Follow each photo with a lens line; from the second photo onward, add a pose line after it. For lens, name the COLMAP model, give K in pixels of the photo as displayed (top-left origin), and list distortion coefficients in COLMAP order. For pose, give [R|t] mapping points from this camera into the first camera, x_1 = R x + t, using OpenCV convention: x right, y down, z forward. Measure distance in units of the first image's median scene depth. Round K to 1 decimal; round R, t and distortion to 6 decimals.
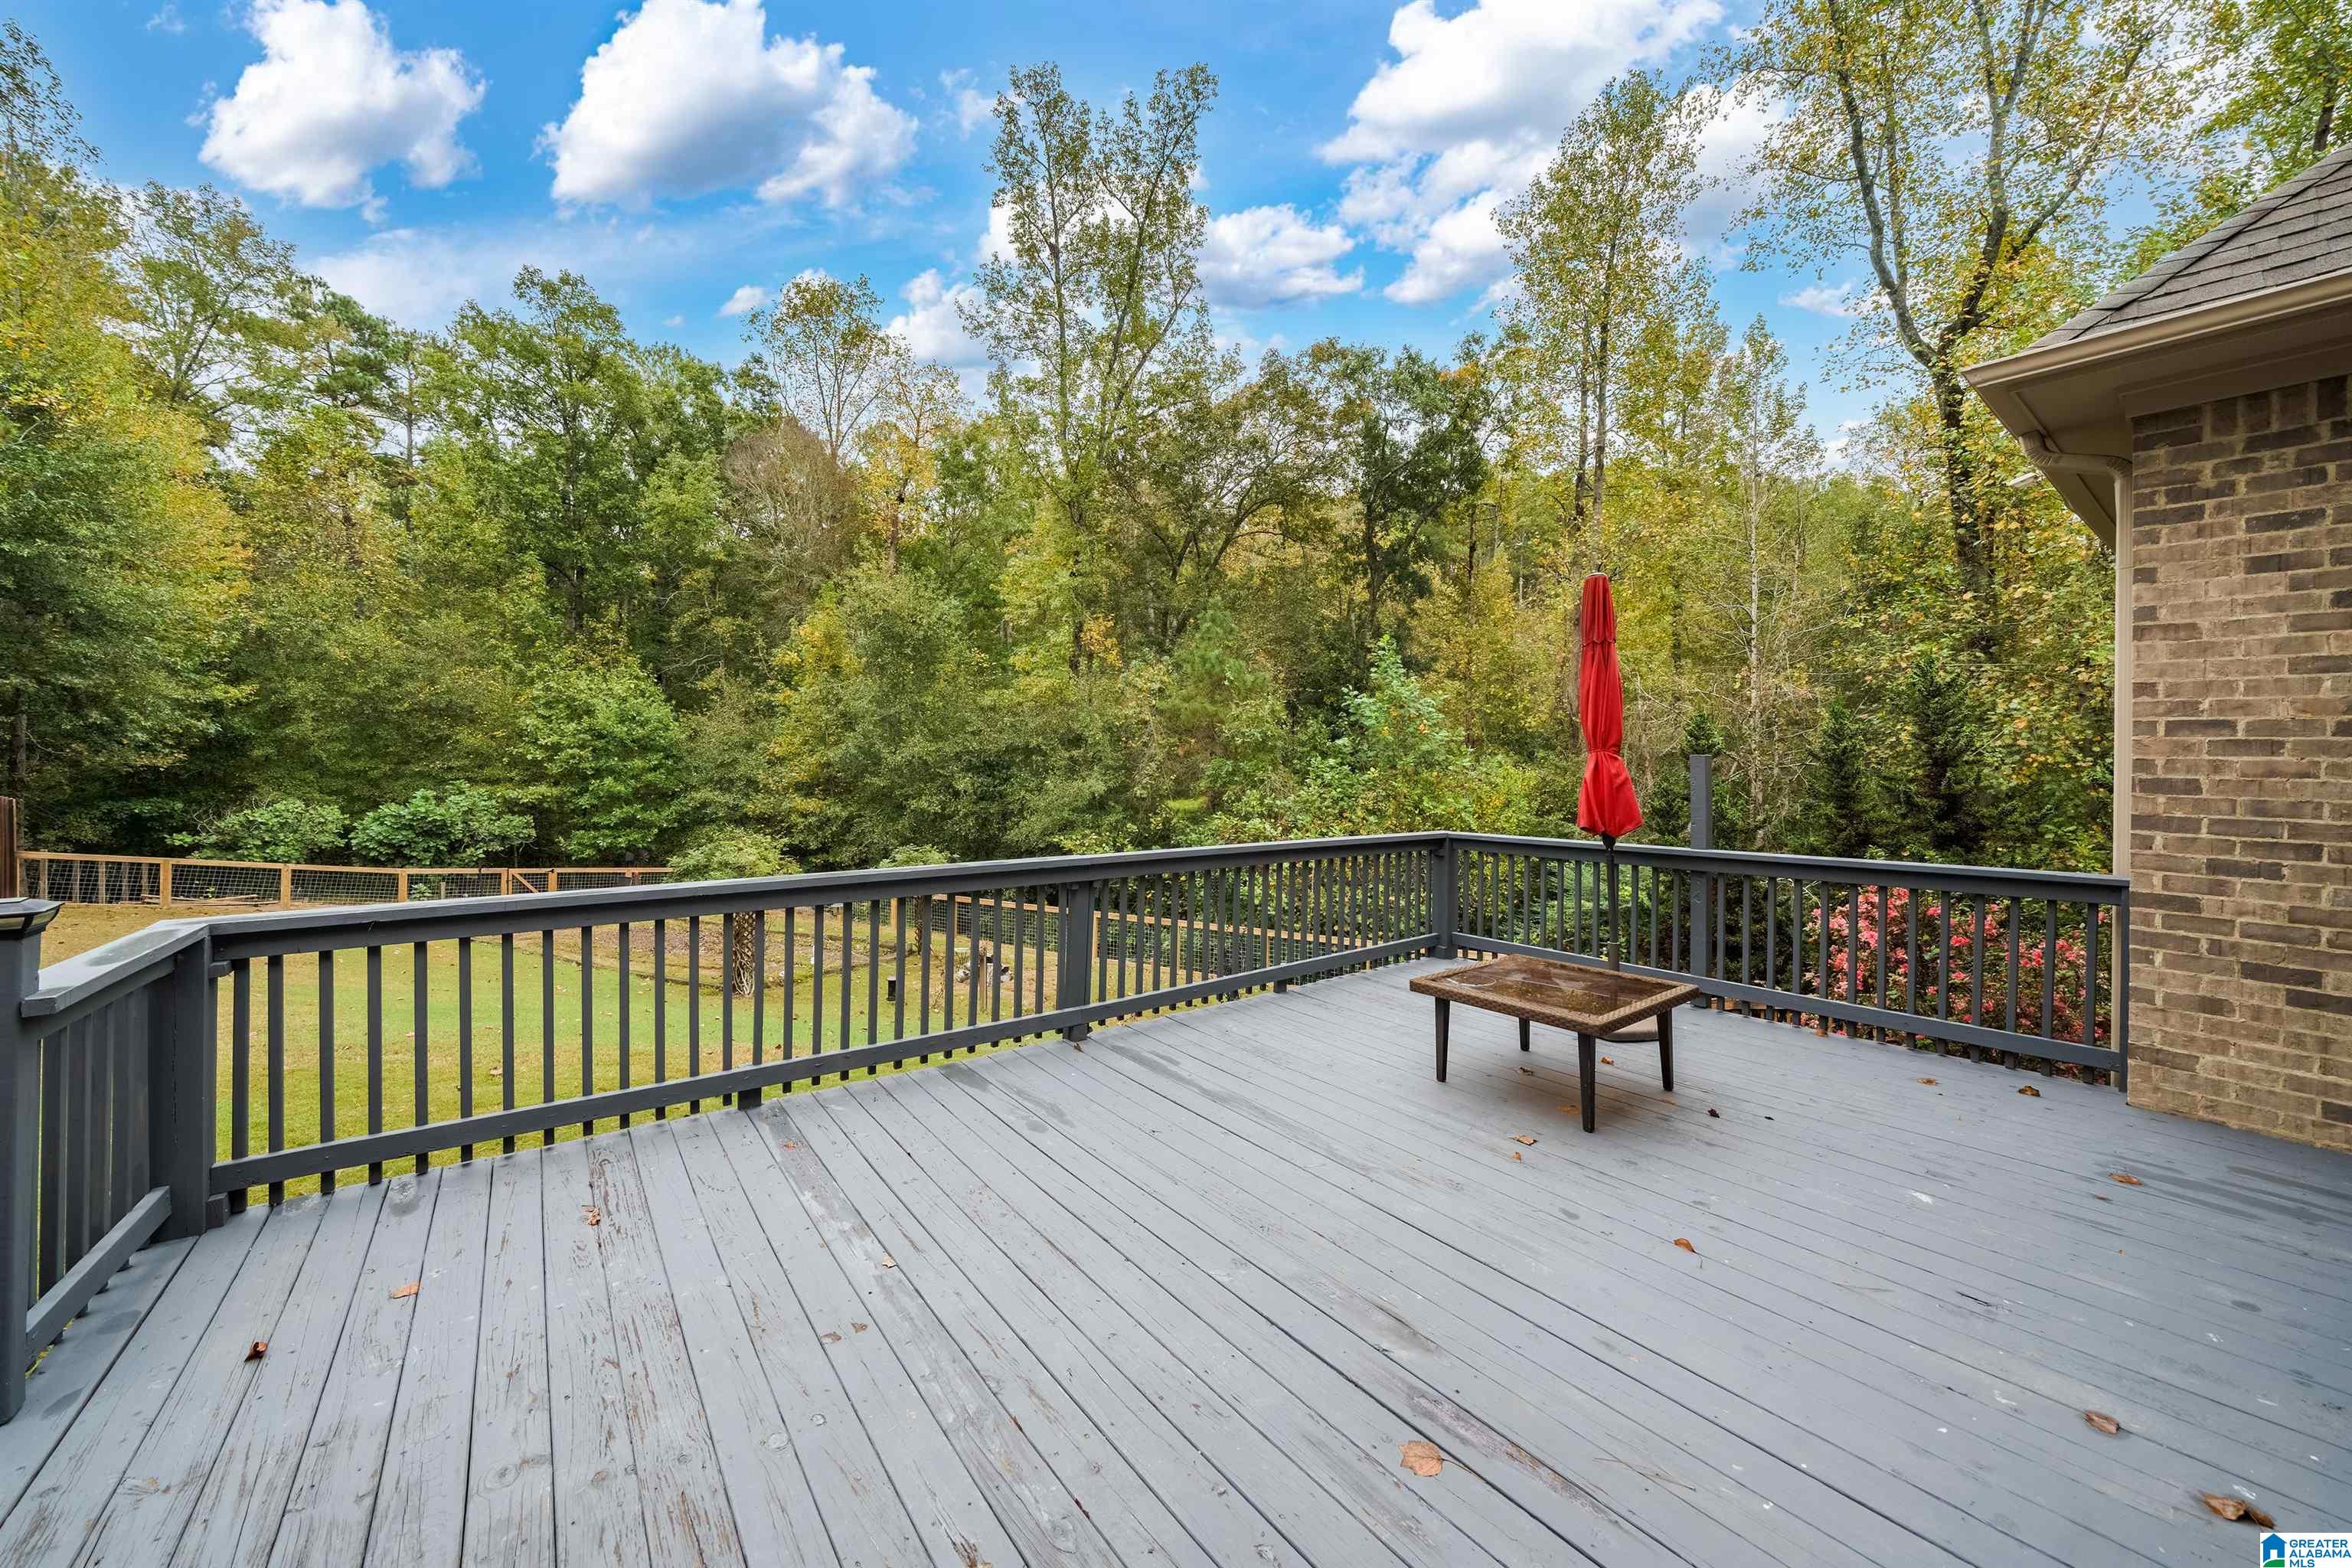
lens RADIAL K [[866.9, 0, 1198.4], [0, 866.9, 754.3], [0, 0, 1]] dist [0.002228, -0.000143]
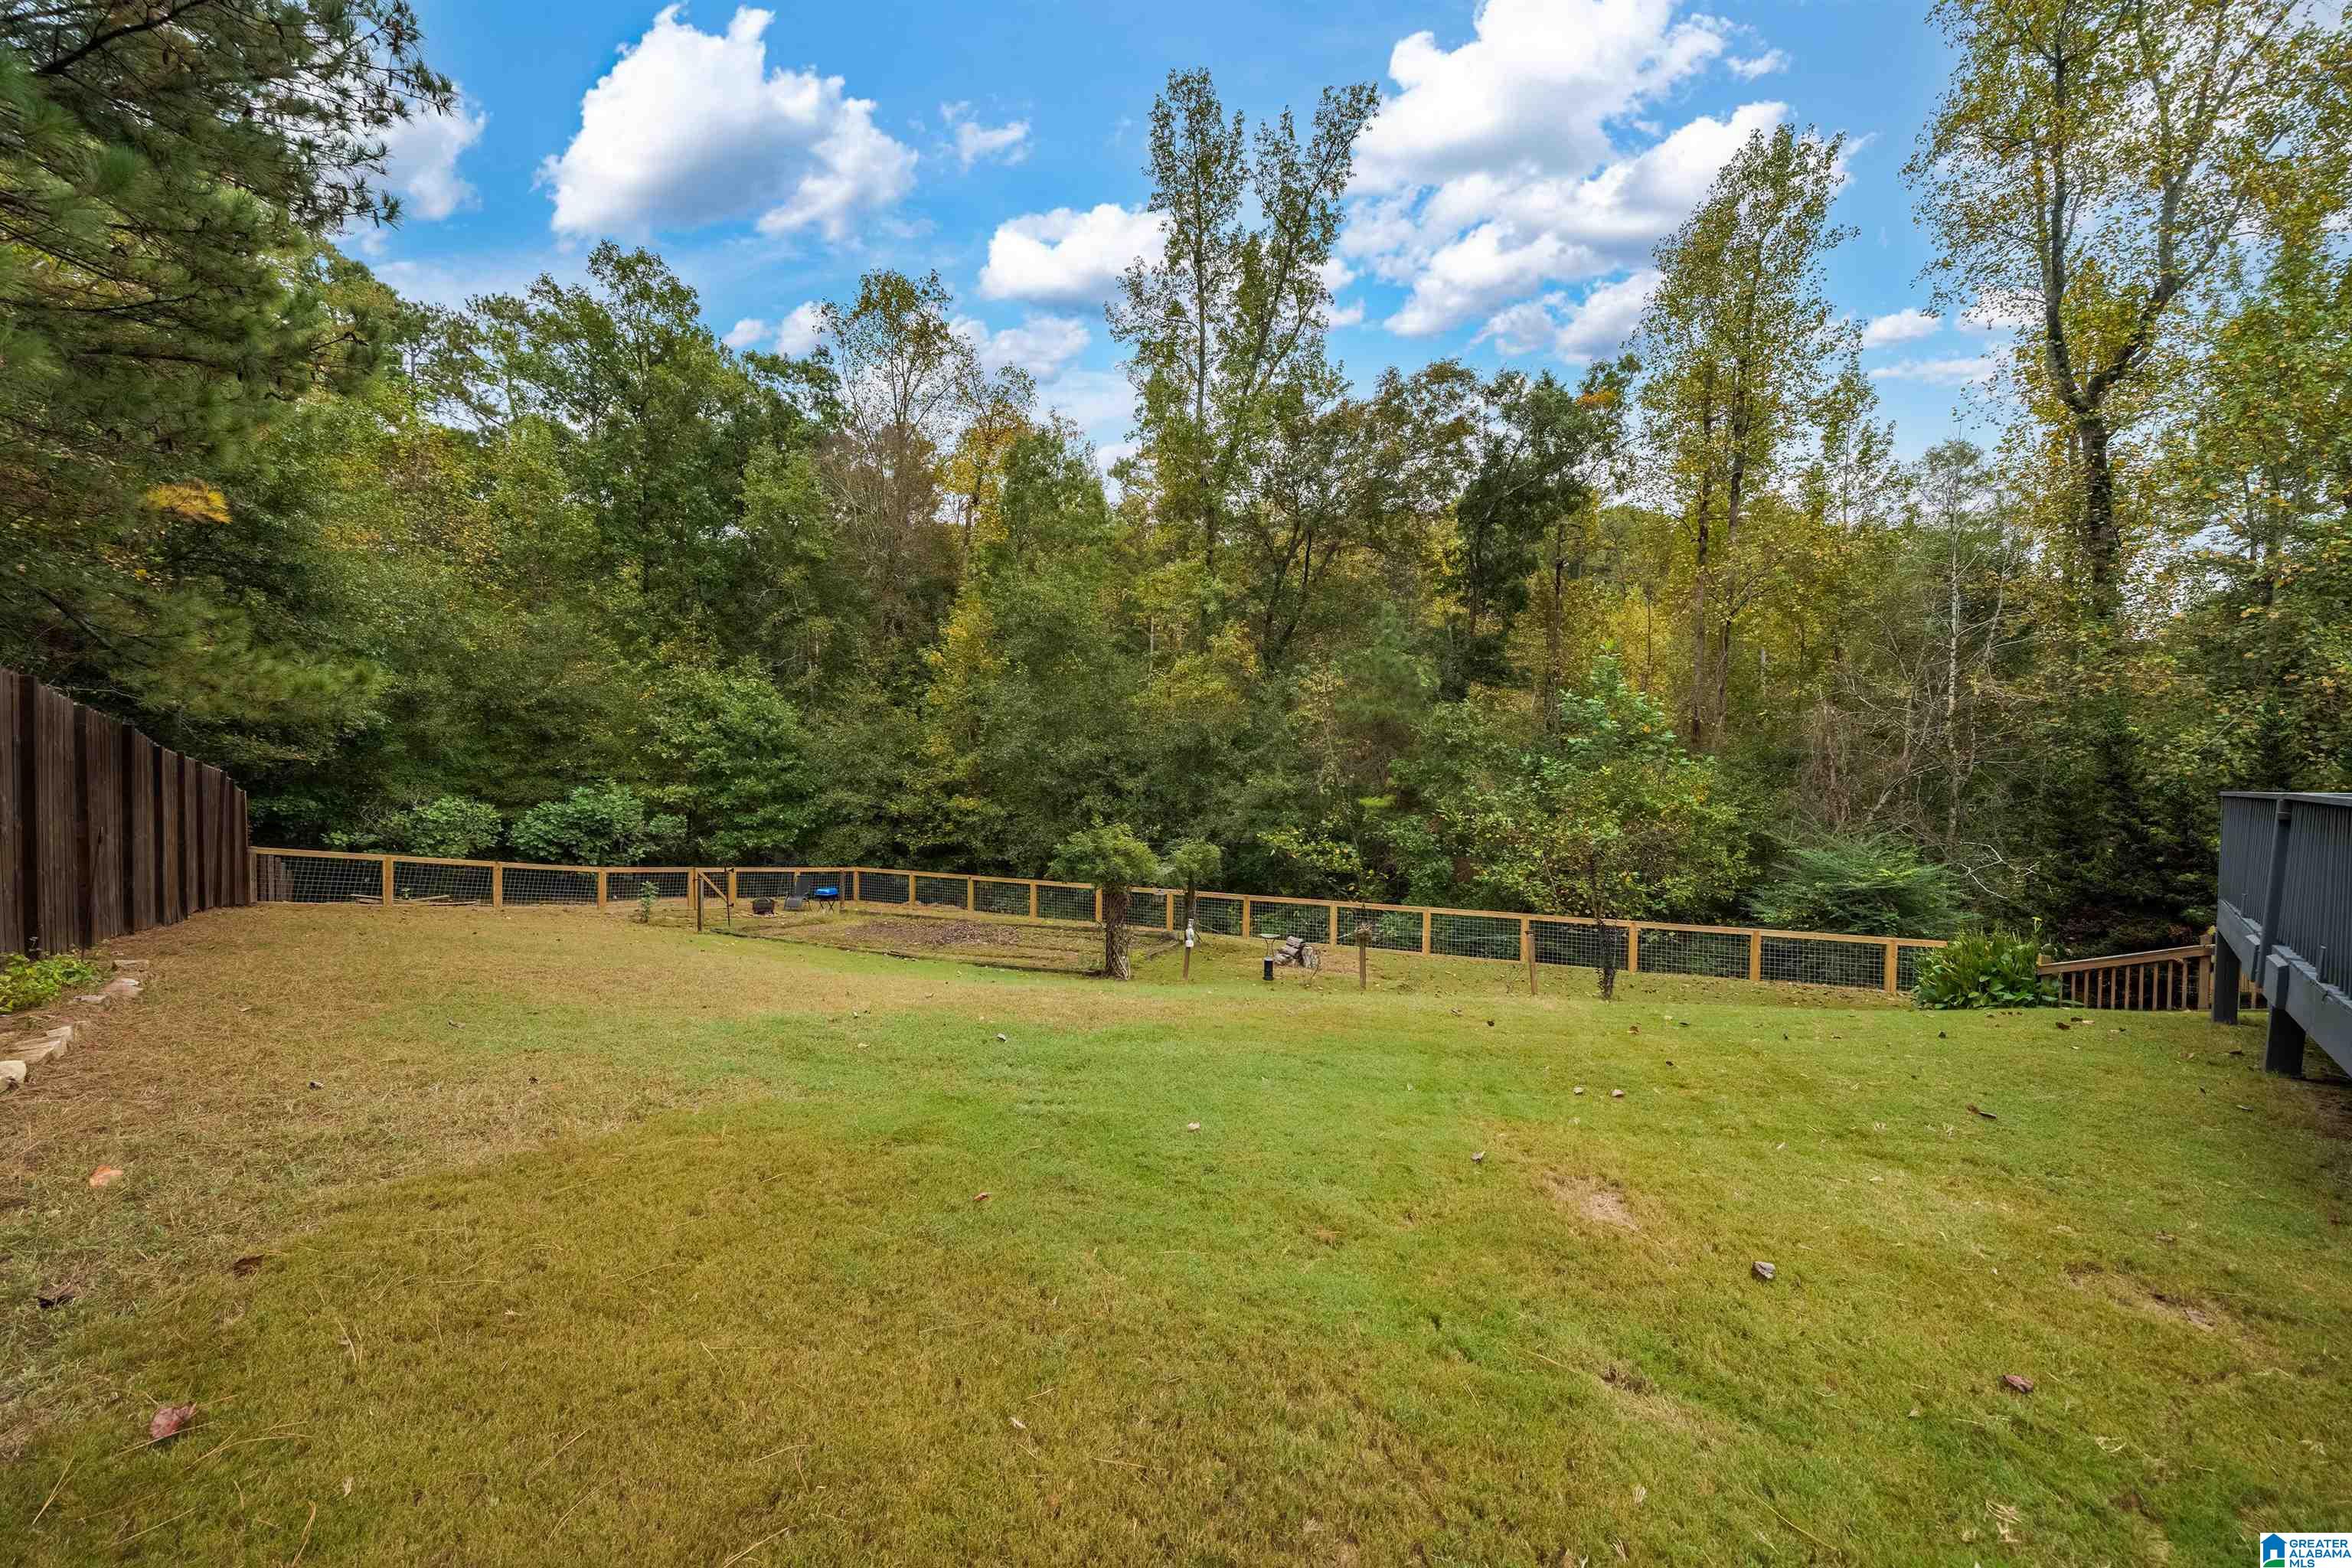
lens RADIAL K [[866.9, 0, 1043.8], [0, 866.9, 797.2], [0, 0, 1]] dist [0.002228, -0.000143]
pose [[0.995368, 0.001424, 0.096131, -0.443162], [-0.003657, 0.999728, 0.023055, 0.025739], [-0.096072, -0.023300, 0.995102, -0.005389]]
